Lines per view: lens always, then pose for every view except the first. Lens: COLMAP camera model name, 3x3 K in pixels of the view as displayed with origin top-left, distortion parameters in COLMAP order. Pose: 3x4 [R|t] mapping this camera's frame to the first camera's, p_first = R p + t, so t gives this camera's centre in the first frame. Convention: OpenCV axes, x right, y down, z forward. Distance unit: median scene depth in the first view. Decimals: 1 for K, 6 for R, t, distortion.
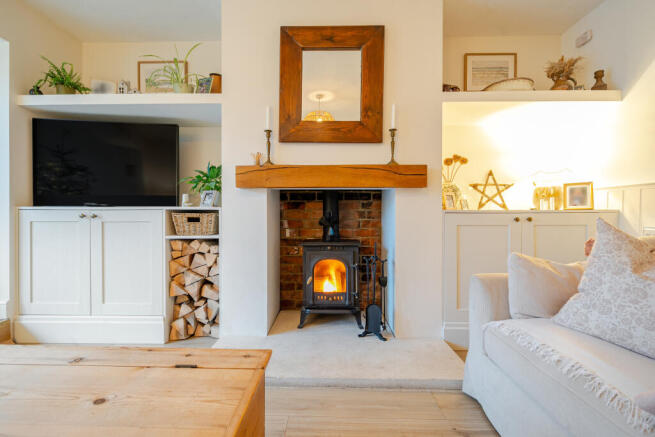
lens RADIAL K [[304.6, 0, 327.6], [0, 304.6, 211.3], [0, 0, 1]] dist [0.002385, 0.000376]
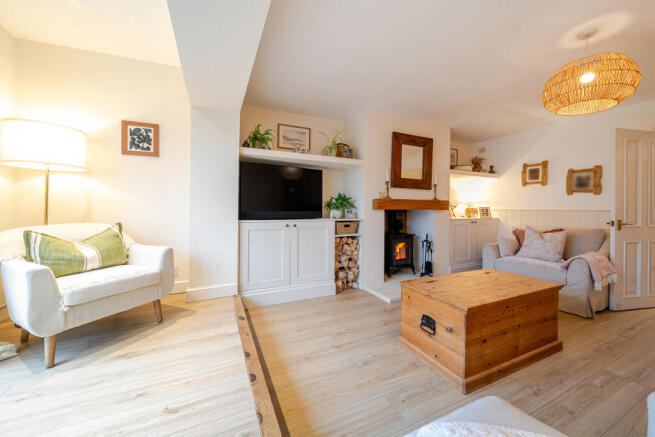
lens RADIAL K [[245.2, 0, 314.0], [0, 245.2, 205.0], [0, 0, 1]] dist [-0.011922, -0.000012]
pose [[0.914294, 0.003250, 0.405038, -1.265416], [-0.003595, 0.999994, 0.000091, -0.102423], [-0.405036, -0.001539, 0.914300, -0.288279]]
